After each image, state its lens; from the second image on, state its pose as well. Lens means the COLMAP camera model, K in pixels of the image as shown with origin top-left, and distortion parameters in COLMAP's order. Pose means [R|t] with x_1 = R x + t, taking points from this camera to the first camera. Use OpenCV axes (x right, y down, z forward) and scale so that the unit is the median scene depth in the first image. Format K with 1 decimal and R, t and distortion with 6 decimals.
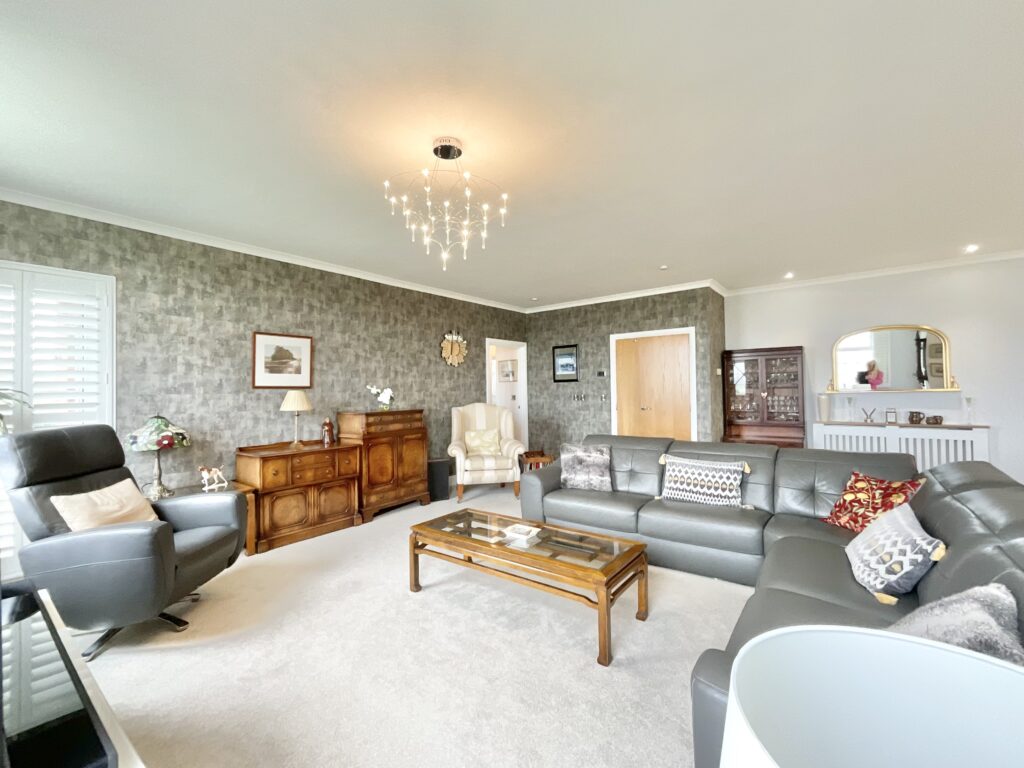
lens RADIAL K [[437.9, 0, 512.0], [0, 437.9, 384.0], [0, 0, 1]] dist [-0.000130, -0.000025]
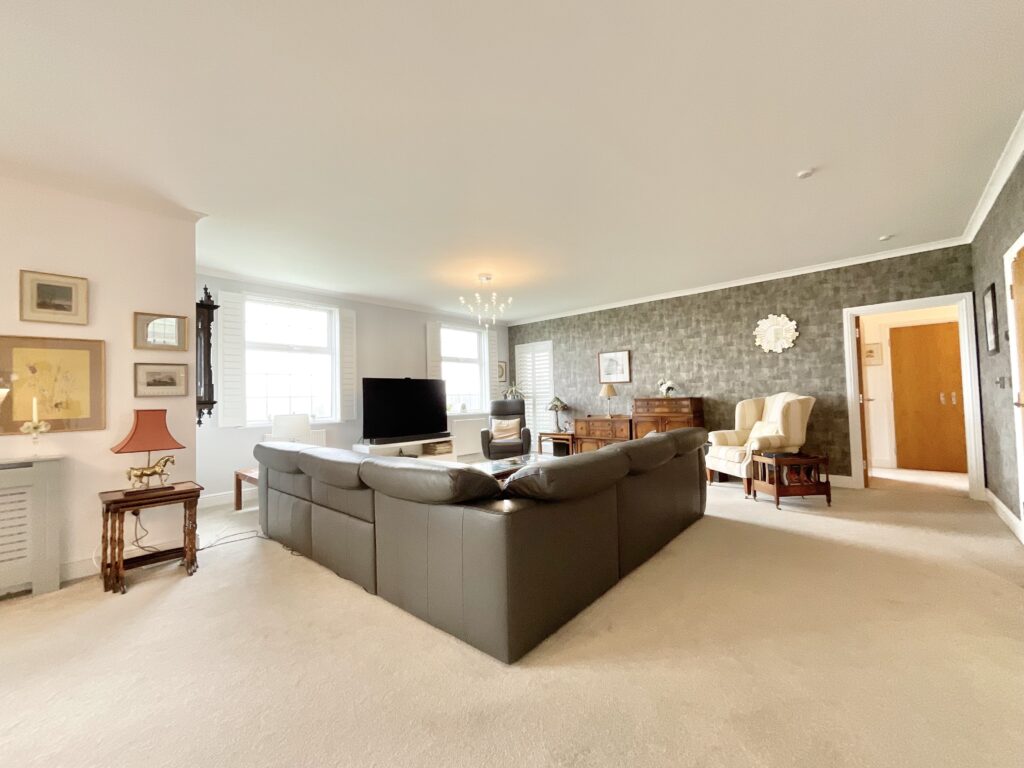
lens RADIAL K [[417.5, 0, 512.0], [0, 417.5, 384.0], [0, 0, 1]] dist [0.000883, 0.000064]
pose [[-0.077477, -0.012678, -0.996914, 1.012259], [0.041980, 0.998991, -0.015967, 0.020514], [0.996110, -0.043088, -0.076867, 0.657478]]
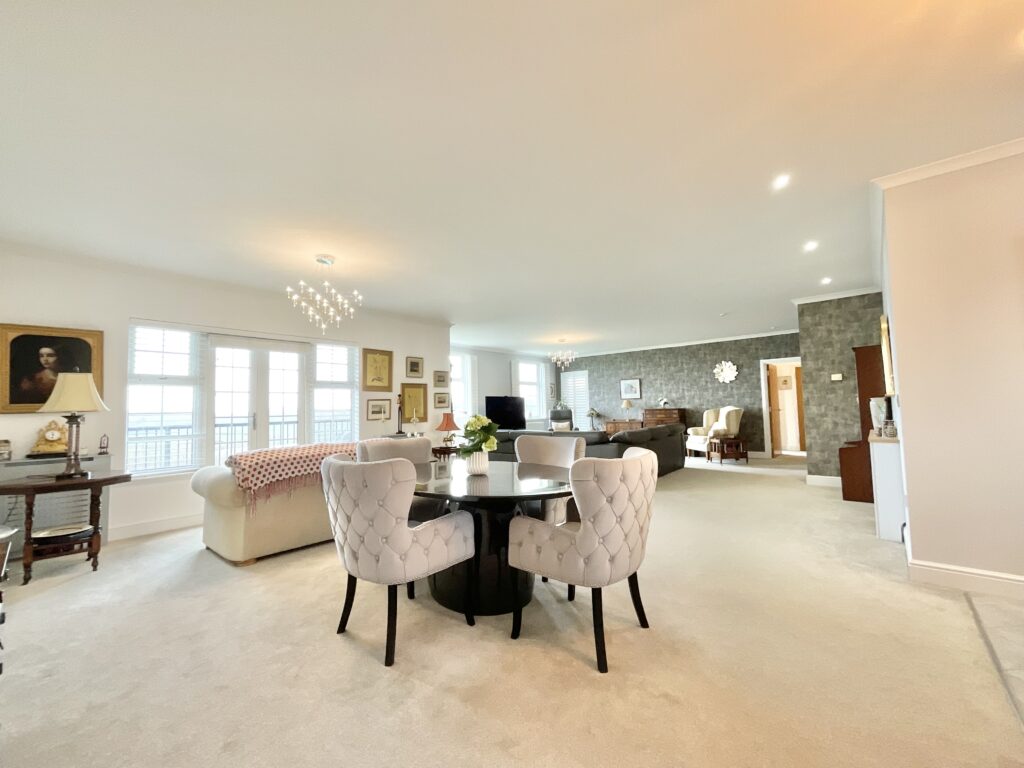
lens RADIAL K [[417.5, 0, 512.0], [0, 417.5, 384.0], [0, 0, 1]] dist [0.000883, 0.000064]
pose [[-0.062986, -0.037411, -0.997313, 1.868750], [0.039770, 0.998409, -0.039964, -0.008549], [0.997222, -0.042180, -0.061398, 0.395374]]
